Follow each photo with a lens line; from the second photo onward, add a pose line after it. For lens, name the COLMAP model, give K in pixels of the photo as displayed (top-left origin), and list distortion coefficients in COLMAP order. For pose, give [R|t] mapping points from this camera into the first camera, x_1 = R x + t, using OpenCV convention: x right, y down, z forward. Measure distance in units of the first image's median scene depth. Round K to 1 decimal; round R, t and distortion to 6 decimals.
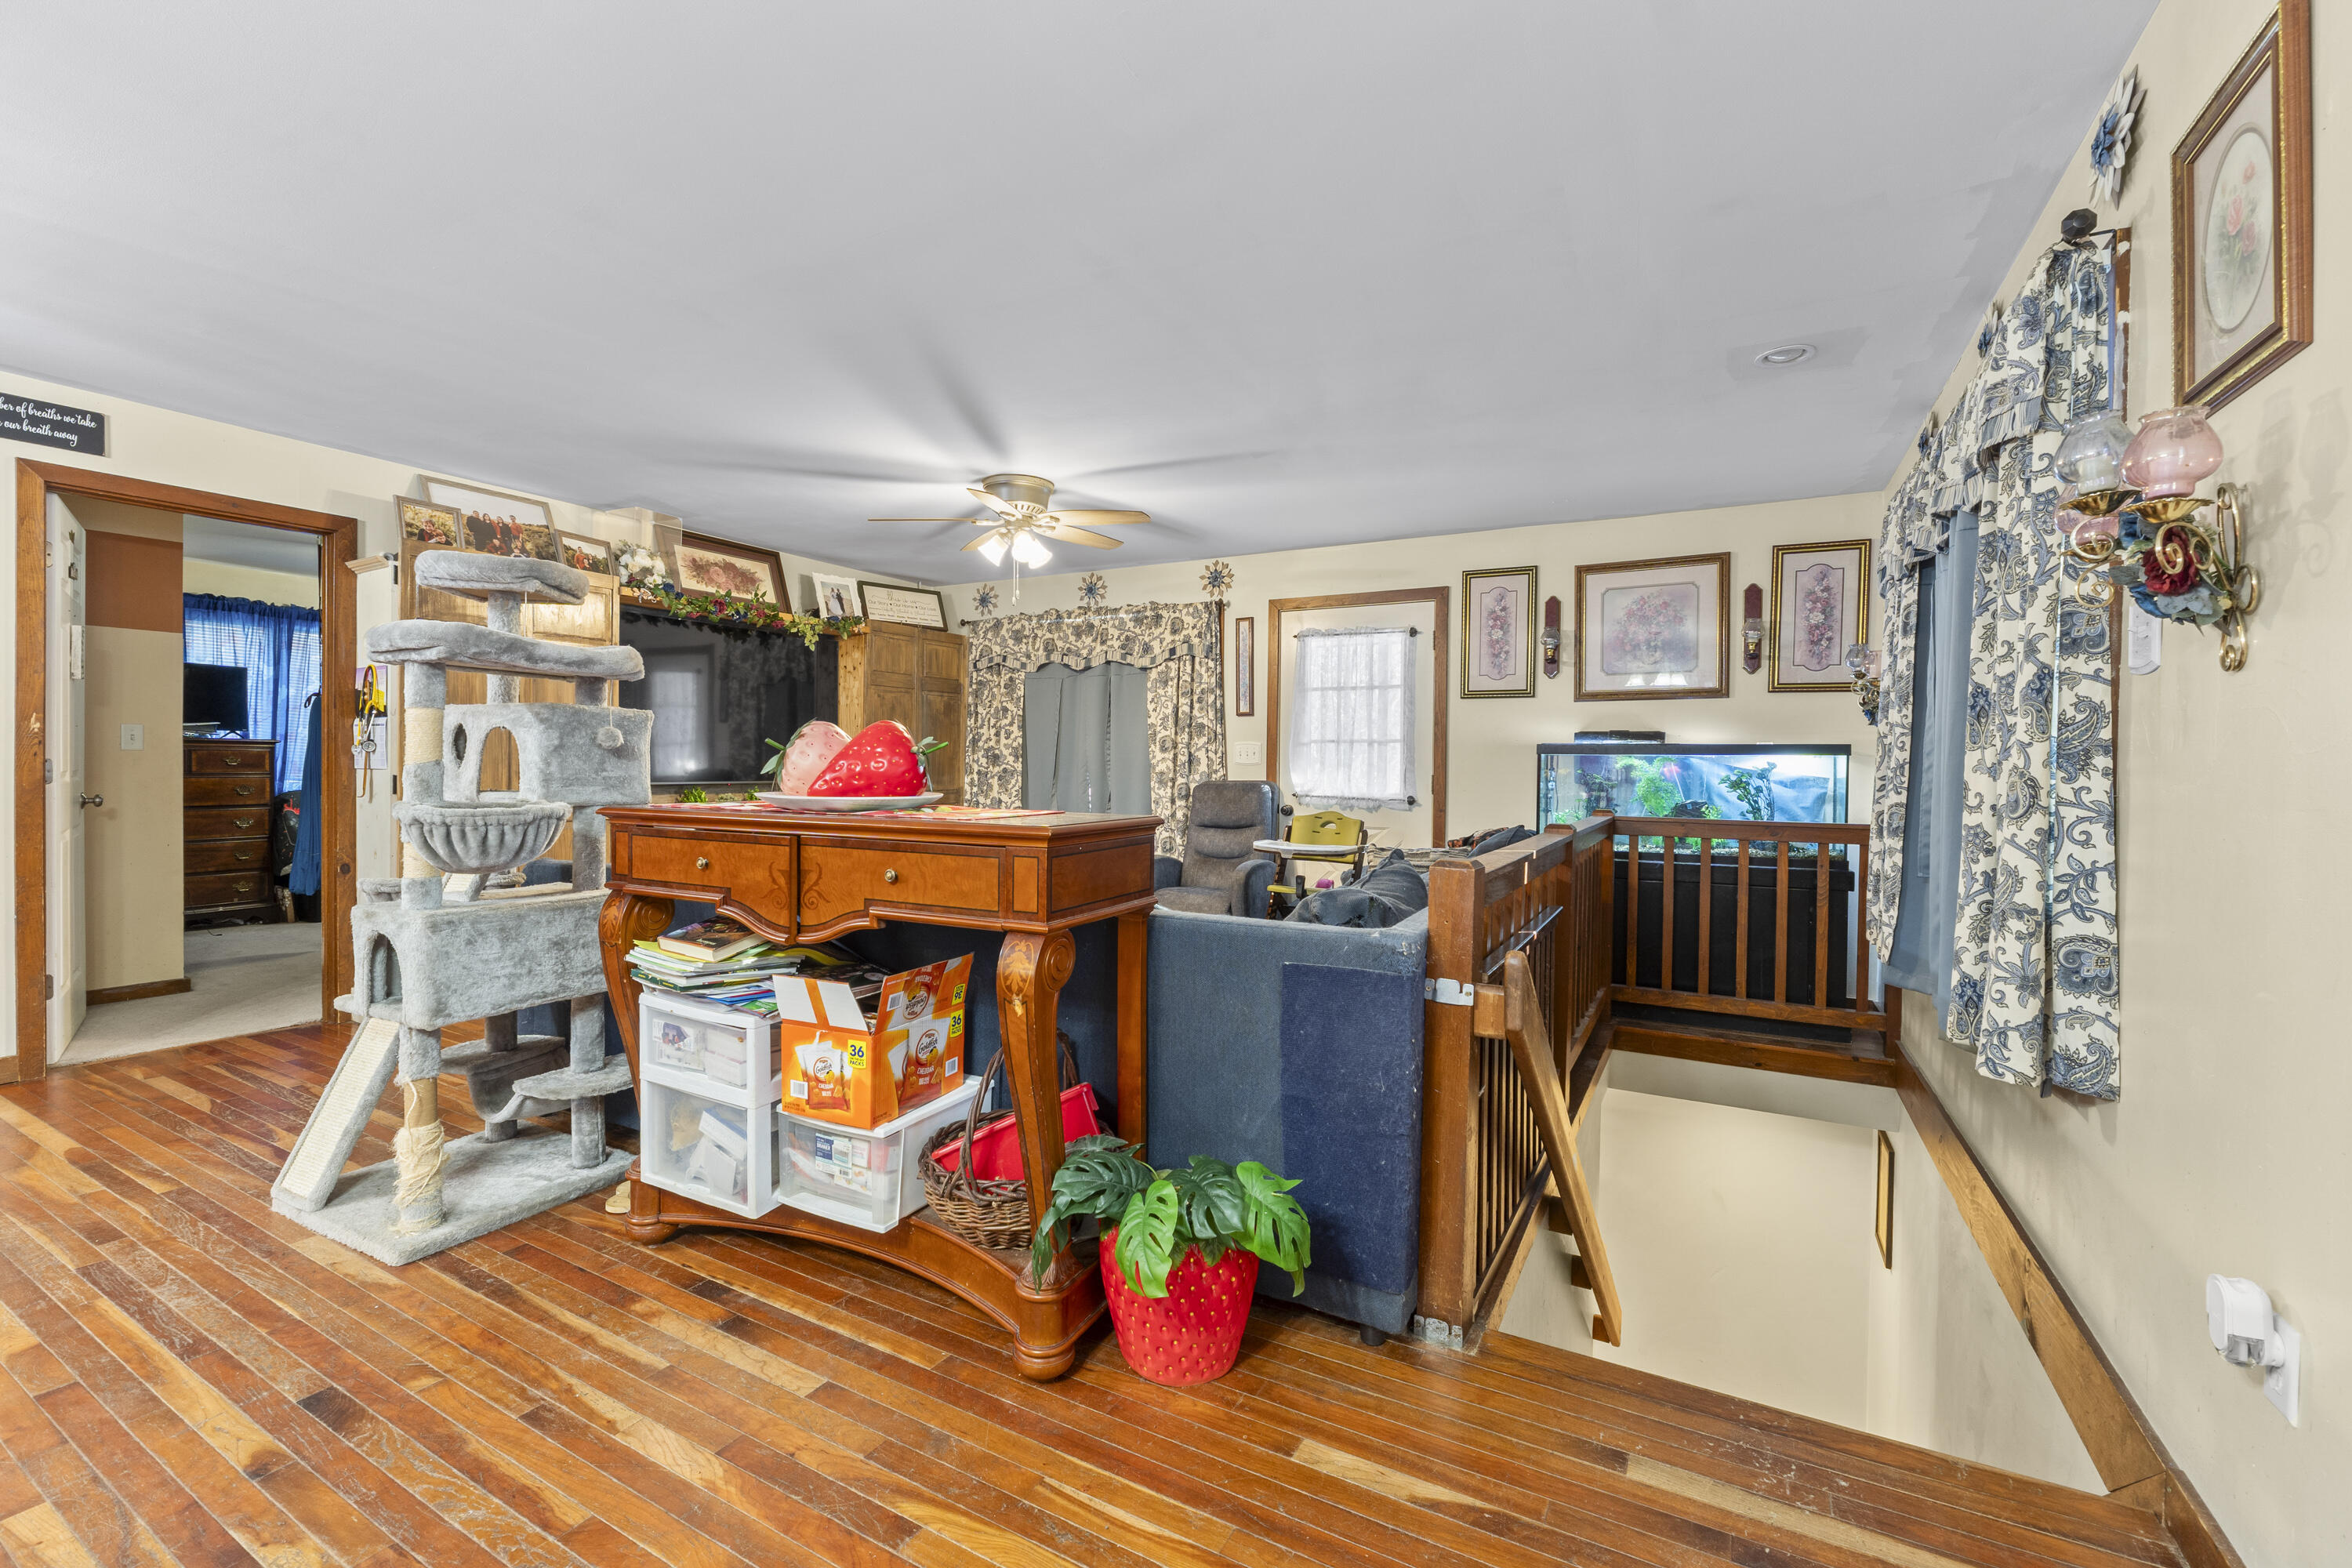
lens RADIAL K [[986.3, 0, 1178.1], [0, 986.3, 777.1], [0, 0, 1]] dist [-0.008032, -0.000129]
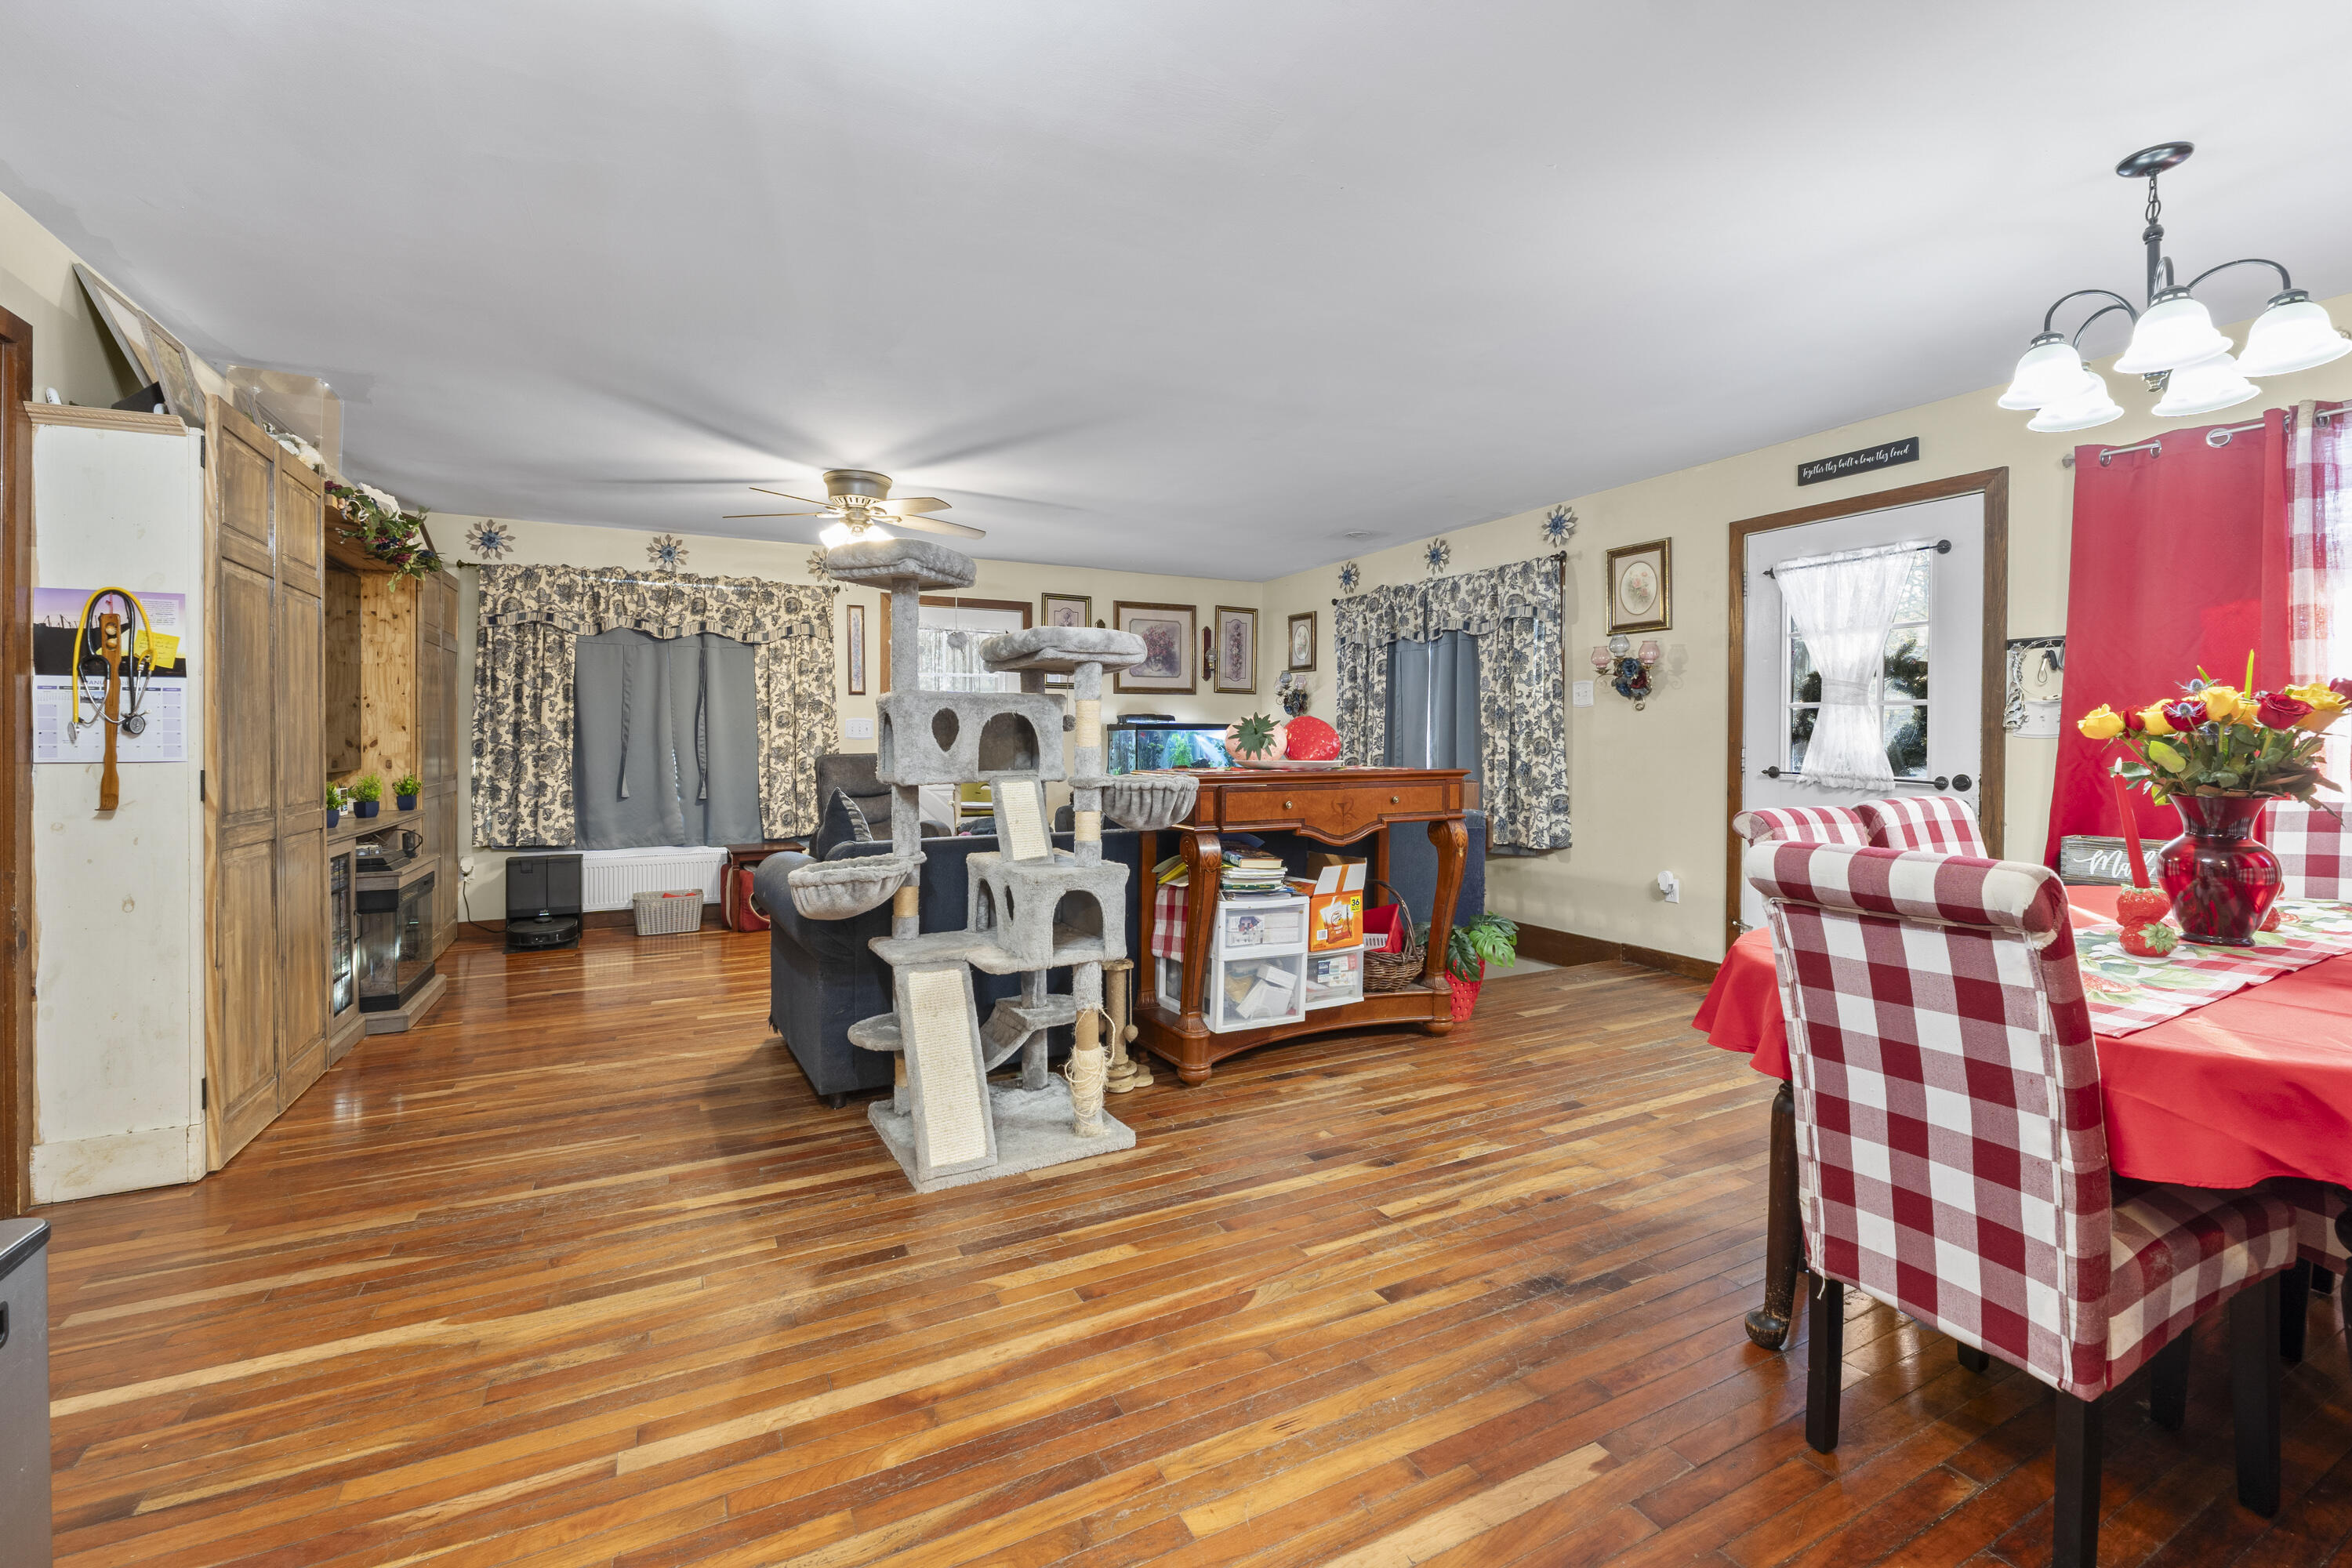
lens RADIAL K [[1000.8, 0, 1176.3], [0, 1000.8, 747.2], [0, 0, 1]] dist [-0.000255, 0.000216]
pose [[0.554831, -0.017894, 0.831771, -0.674794], [0.016750, 0.999806, 0.010337, -0.009340], [-0.831795, 0.008197, 0.555023, 0.087205]]
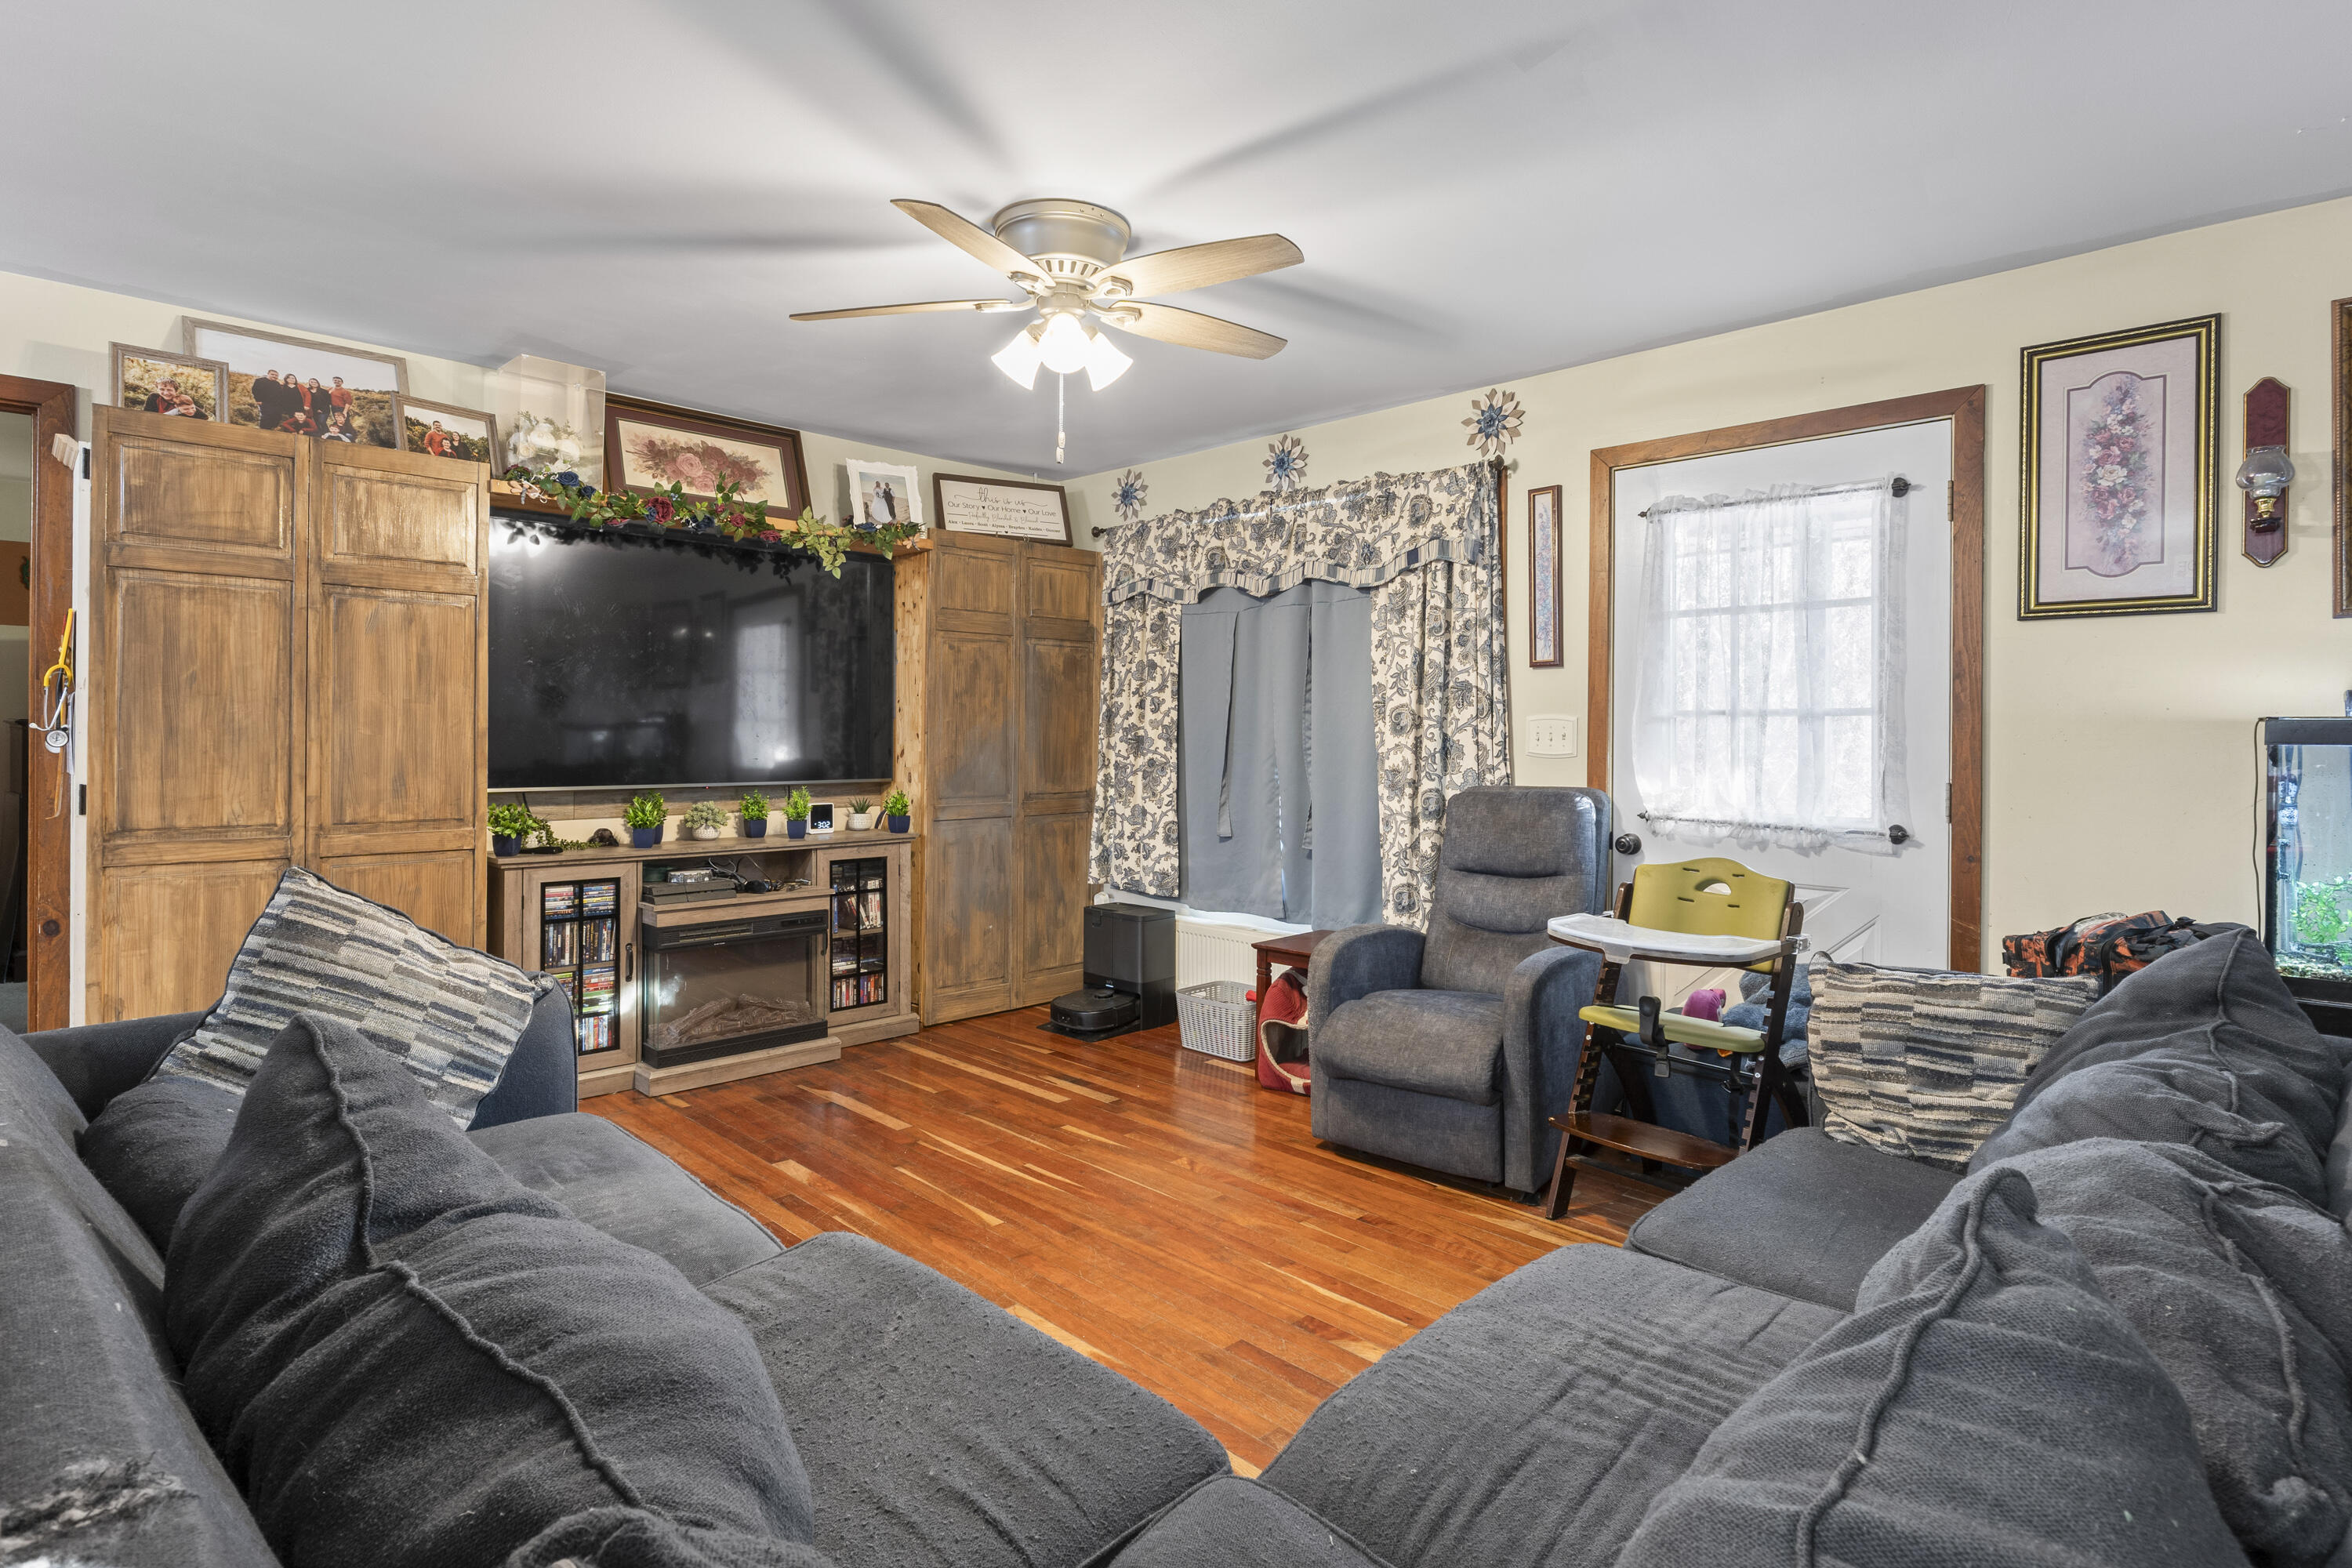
lens RADIAL K [[1189.8, 0, 1173.7], [0, 1189.8, 735.4], [0, 0, 1]] dist [-0.004564, 0.000132]
pose [[0.961825, -0.003437, -0.273644, 0.050295], [-0.000184, 0.999913, -0.013207, -0.016098], [0.273665, 0.012753, 0.961740, 0.318007]]
